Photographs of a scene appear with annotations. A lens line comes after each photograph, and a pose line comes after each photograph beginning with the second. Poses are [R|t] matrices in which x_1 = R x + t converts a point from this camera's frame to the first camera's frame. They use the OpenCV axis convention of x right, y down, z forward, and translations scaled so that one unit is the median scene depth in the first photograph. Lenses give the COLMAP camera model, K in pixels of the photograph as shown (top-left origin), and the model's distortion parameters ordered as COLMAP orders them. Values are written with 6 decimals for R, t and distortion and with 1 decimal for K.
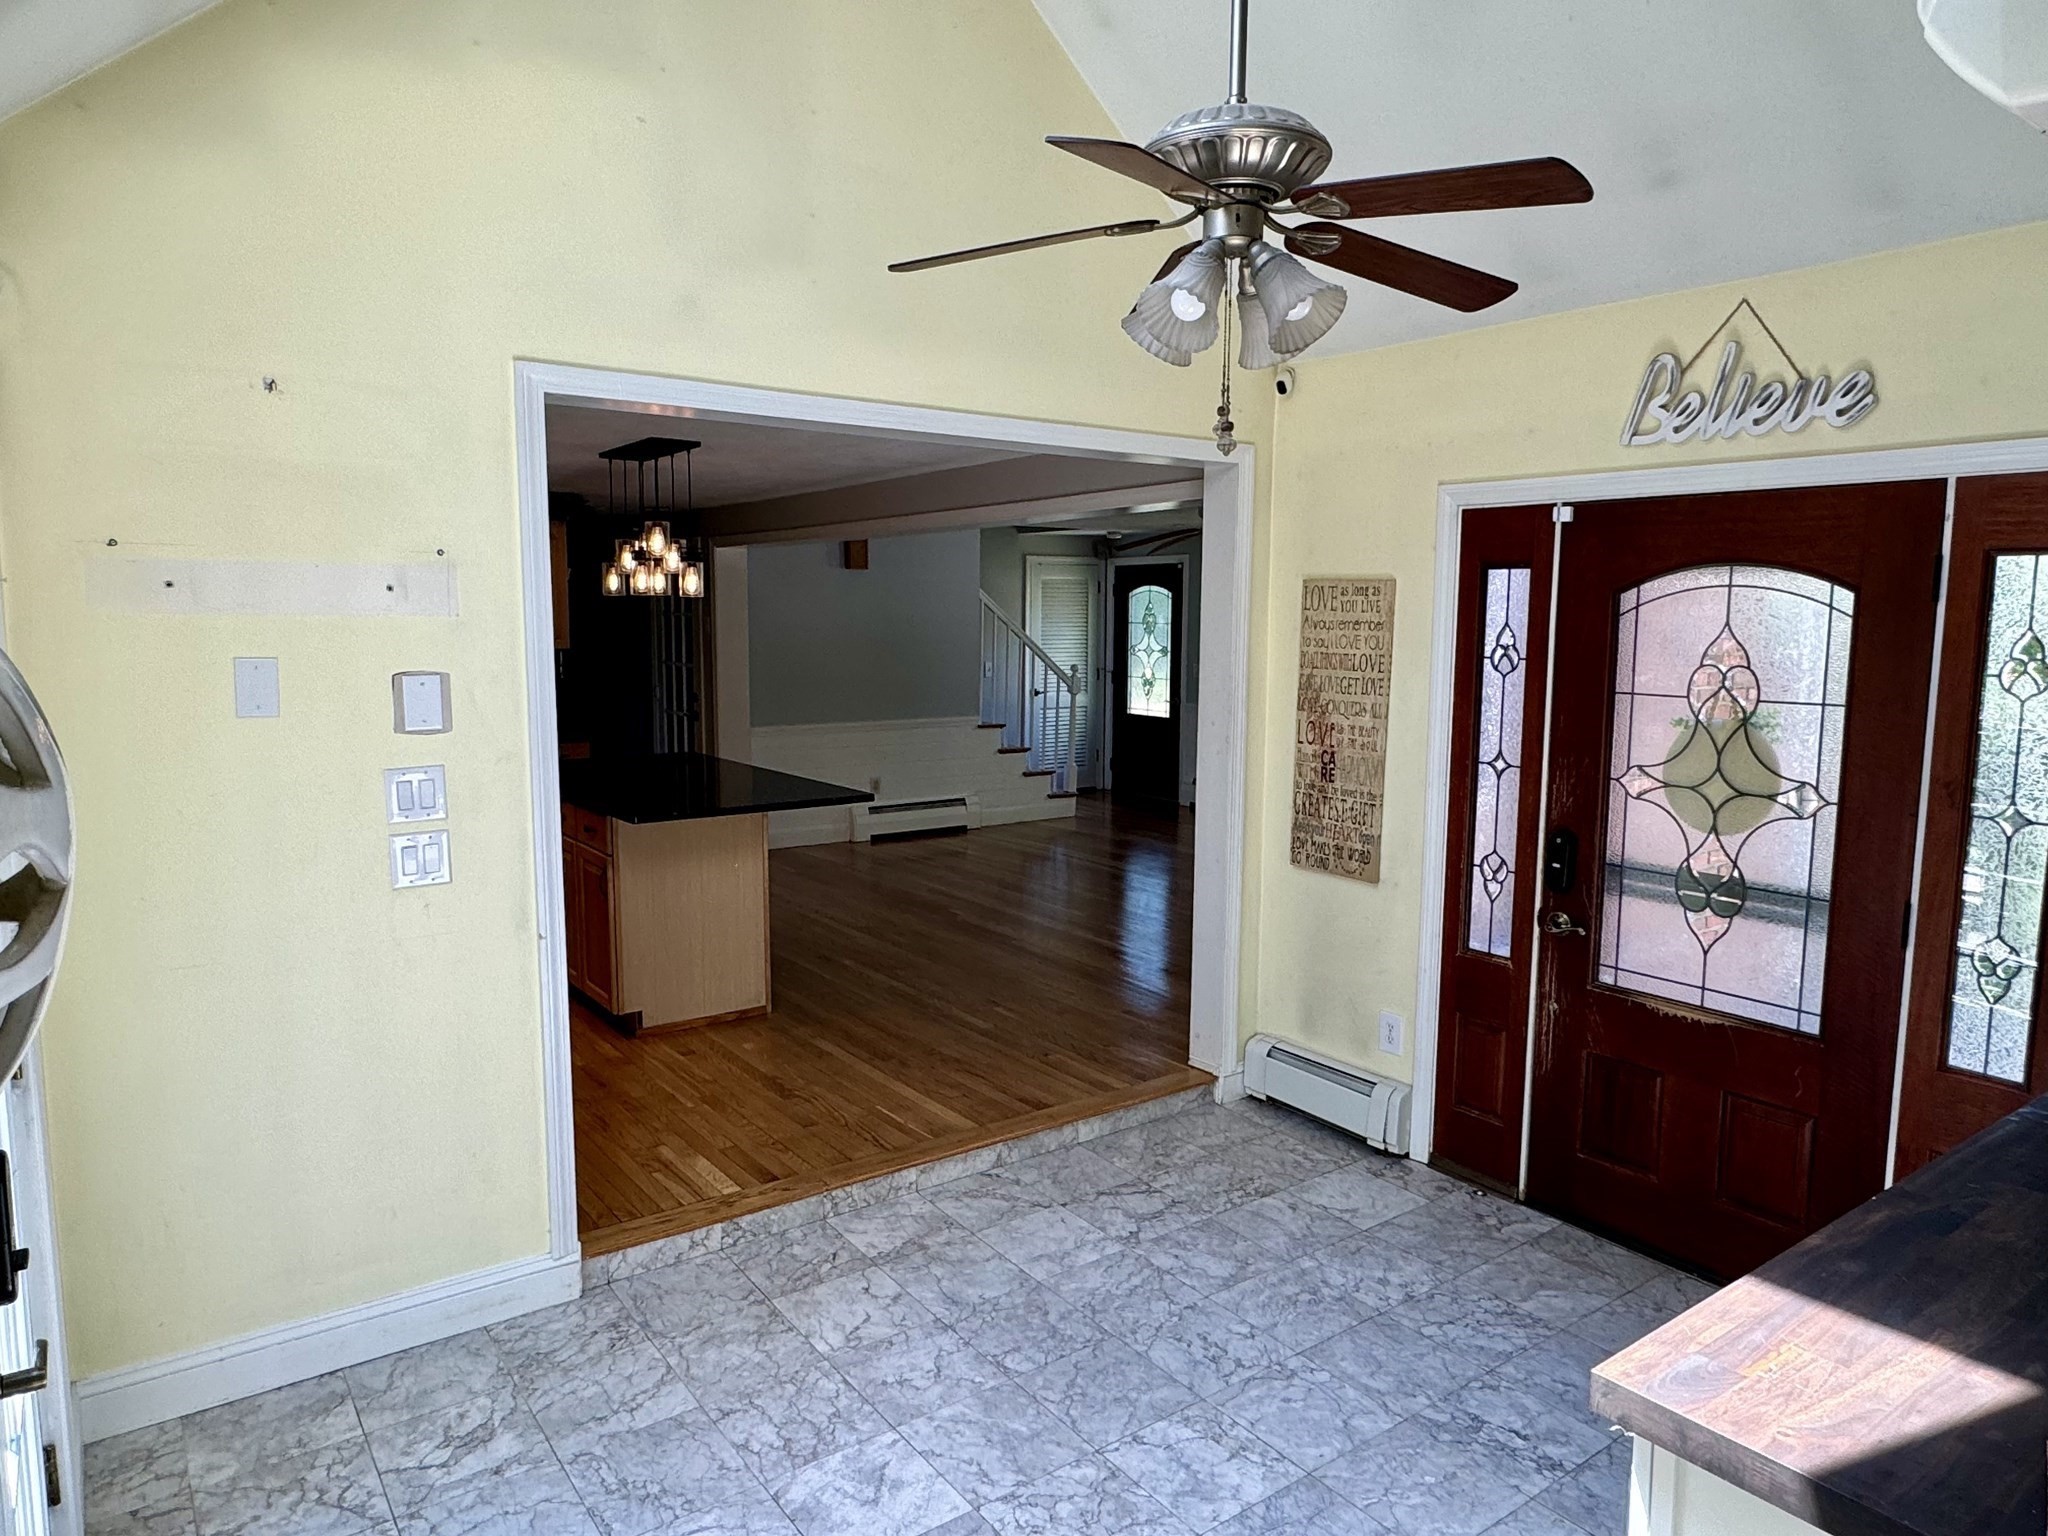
lens RADIAL K [[1297.4, 0, 1024.0], [0, 1297.4, 768.0], [0, 0, 1]] dist [-0.003497, -0.001934]
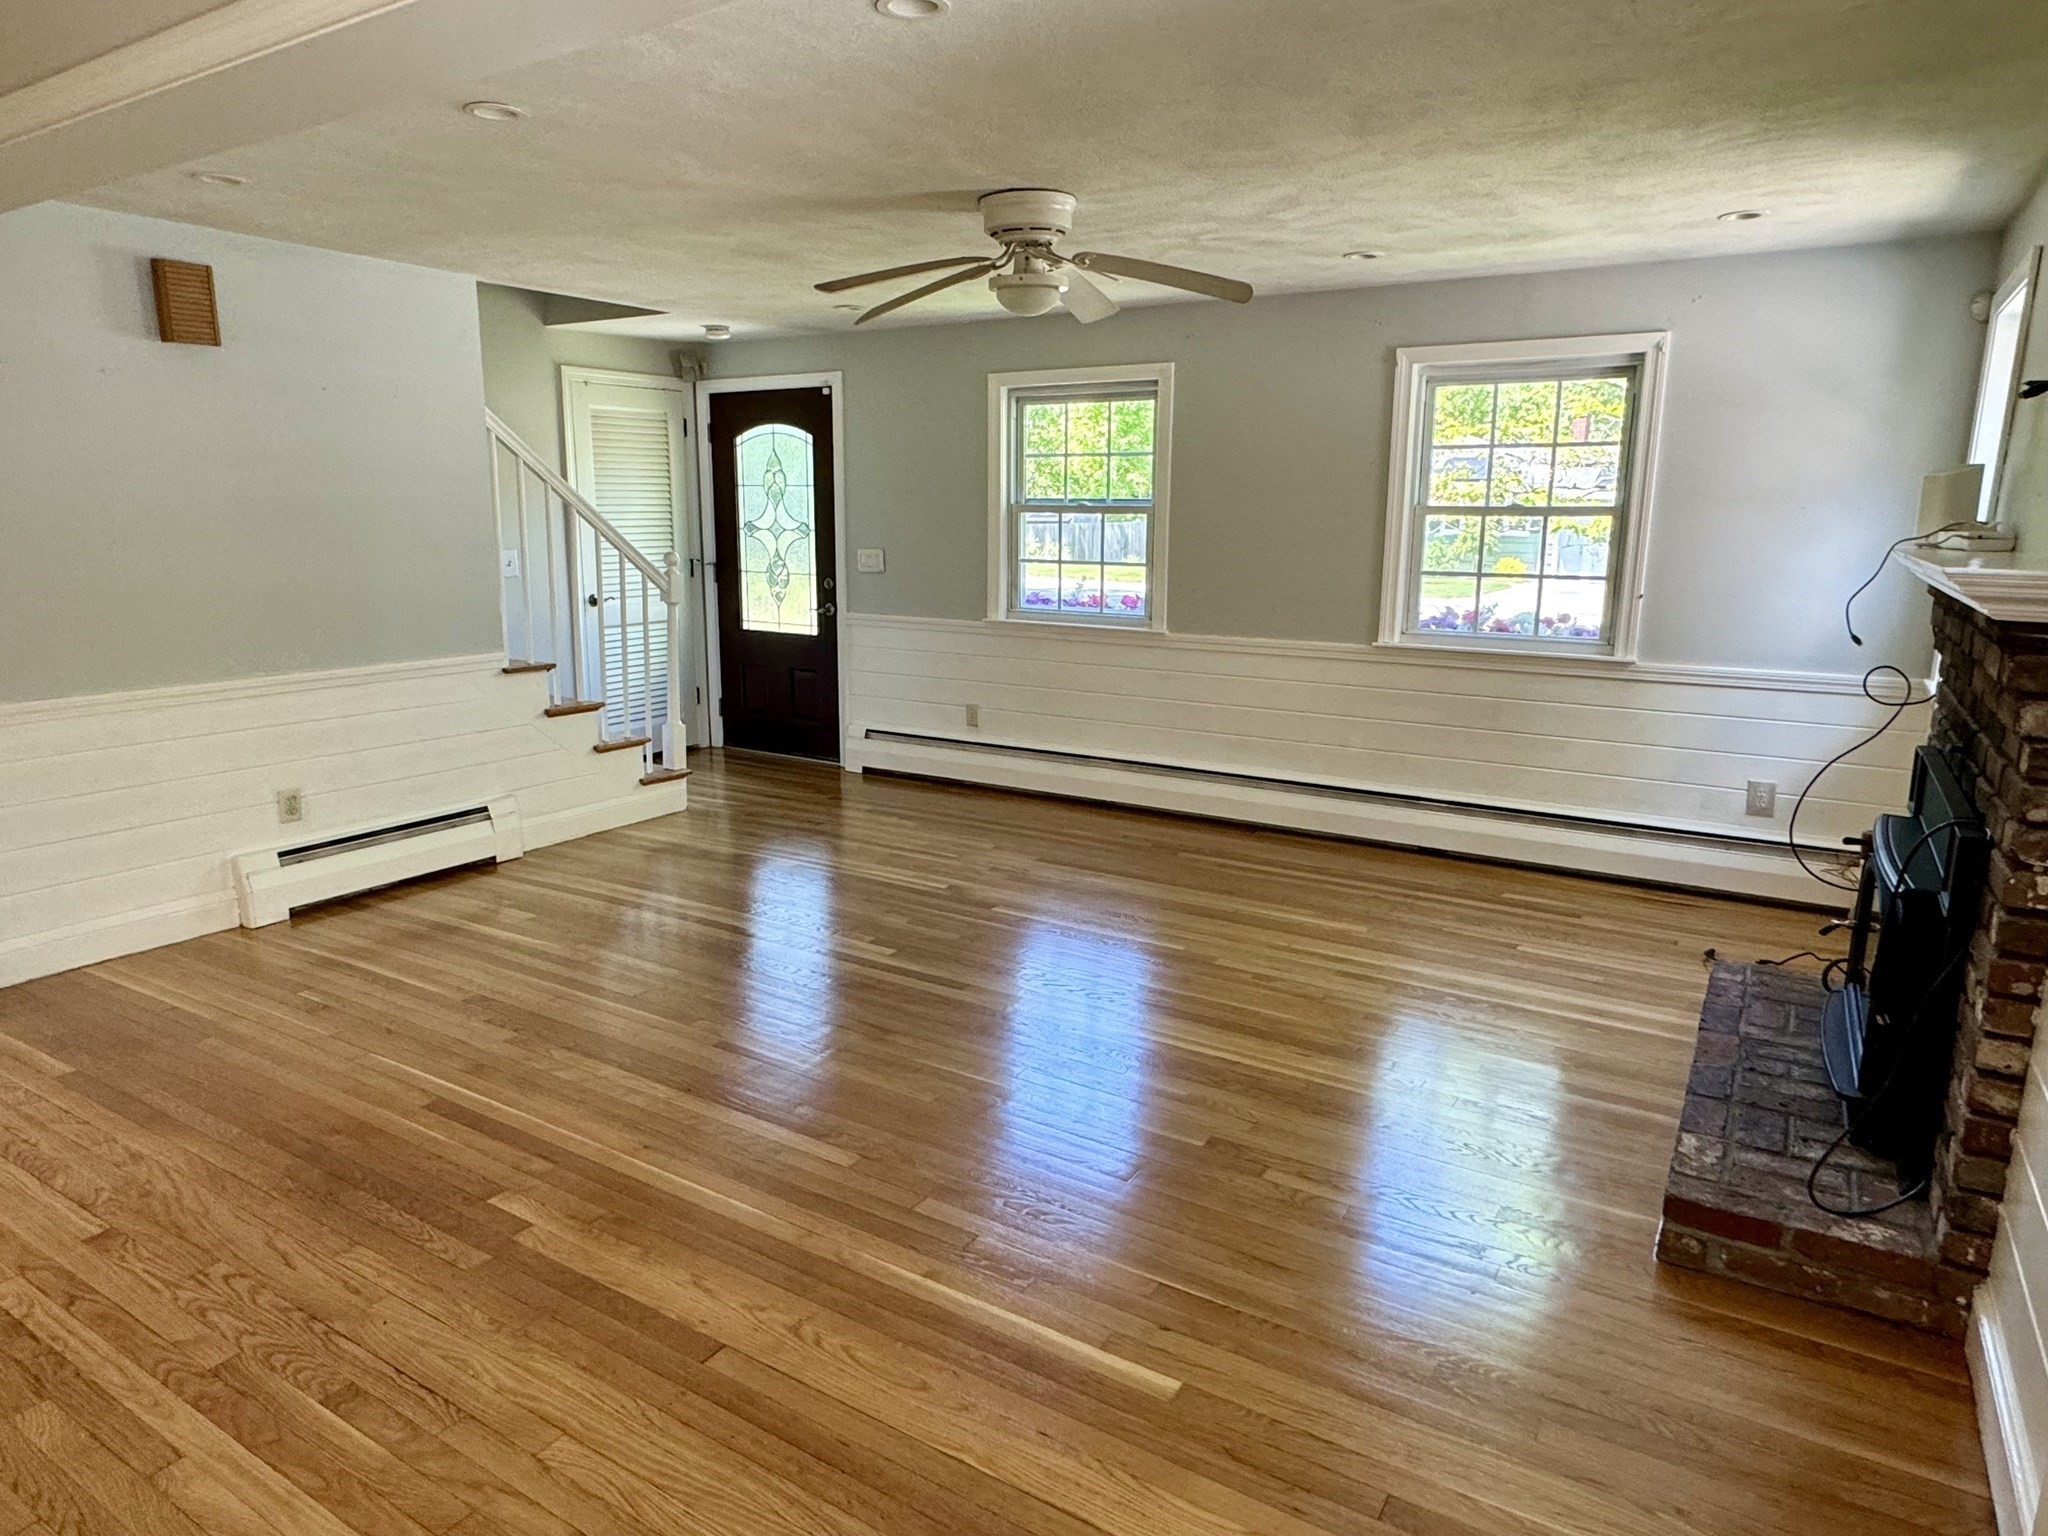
lens RADIAL K [[1271.7, 0, 1024.0], [0, 1271.7, 768.0], [0, 0, 1]] dist [-0.000837, -0.001272]
pose [[0.930107, -0.071801, 0.360202, -0.025555], [0.040108, 0.994697, 0.094710, -0.030984], [-0.365092, -0.073644, 0.928054, 0.403946]]
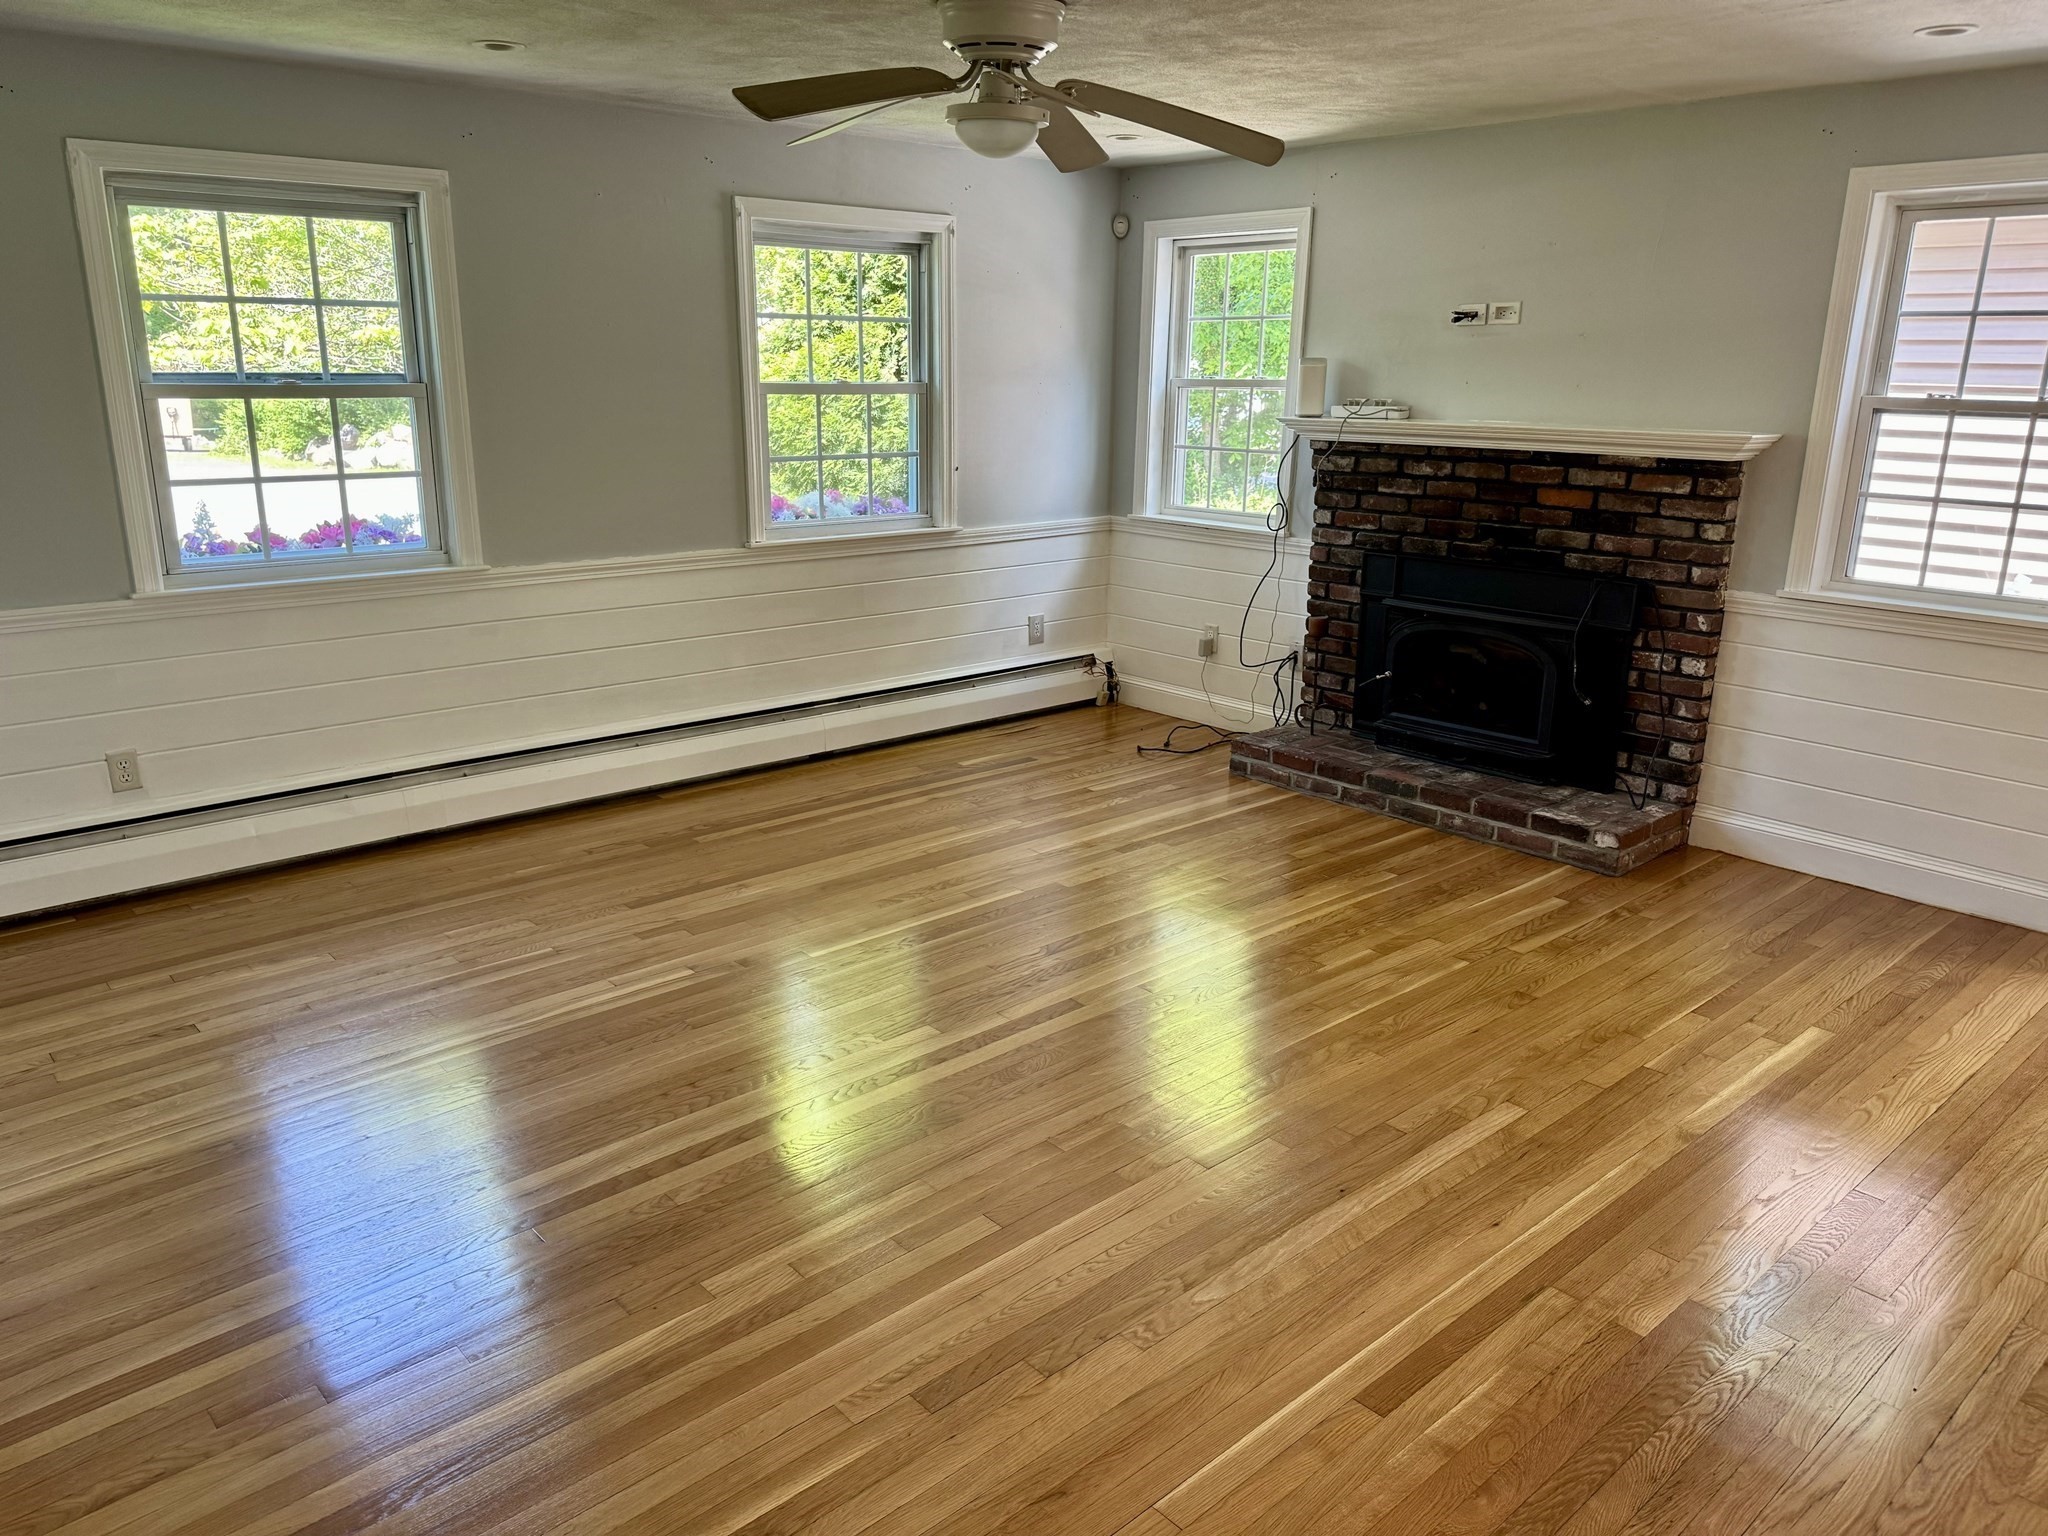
lens RADIAL K [[1421.4, 0, 1018.6], [0, 1421.4, 805.8], [0, 0, 1]] dist [0.081133, -0.103760]
pose [[-0.102963, -0.301557, 0.947872, -0.210903], [0.104047, 0.944444, 0.311769, -0.083426], [-0.989228, 0.130724, -0.065867, 0.755519]]
